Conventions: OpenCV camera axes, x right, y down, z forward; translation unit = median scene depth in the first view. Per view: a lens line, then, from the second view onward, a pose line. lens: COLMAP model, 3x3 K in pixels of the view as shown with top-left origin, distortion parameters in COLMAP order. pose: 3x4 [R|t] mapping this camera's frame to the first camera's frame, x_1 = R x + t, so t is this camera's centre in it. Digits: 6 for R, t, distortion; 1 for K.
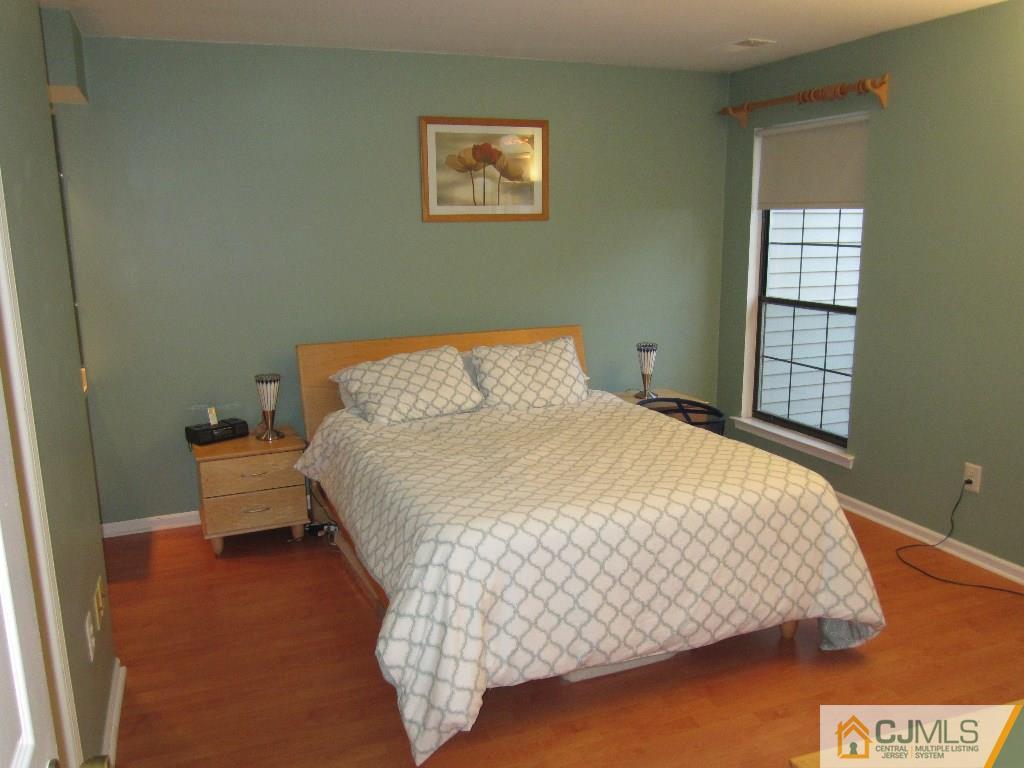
lens RADIAL K [[832.9, 0, 508.3], [0, 832.9, 386.1], [0, 0, 1]] dist [-0.008674, -0.002603]
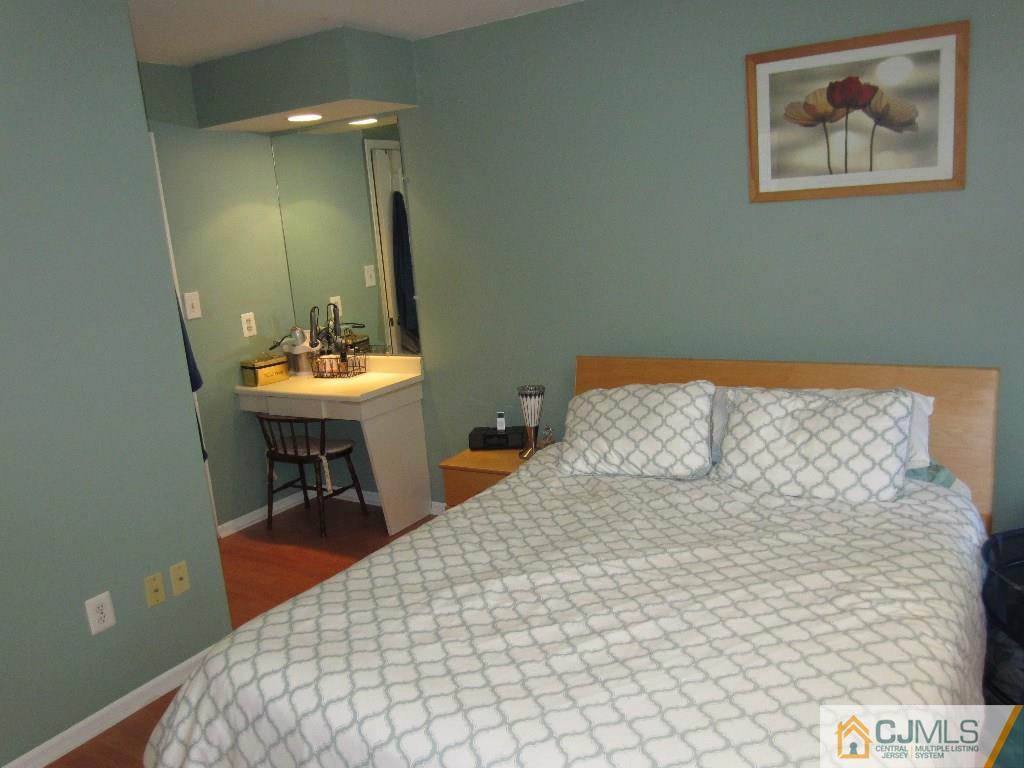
lens RADIAL K [[832.9, 0, 508.3], [0, 832.9, 386.1], [0, 0, 1]] dist [-0.008674, -0.002603]
pose [[0.590561, 0.138576, -0.795006, 0.370646], [-0.091553, 0.990291, 0.104607, -0.096168], [0.801783, 0.011008, 0.597514, 0.401805]]
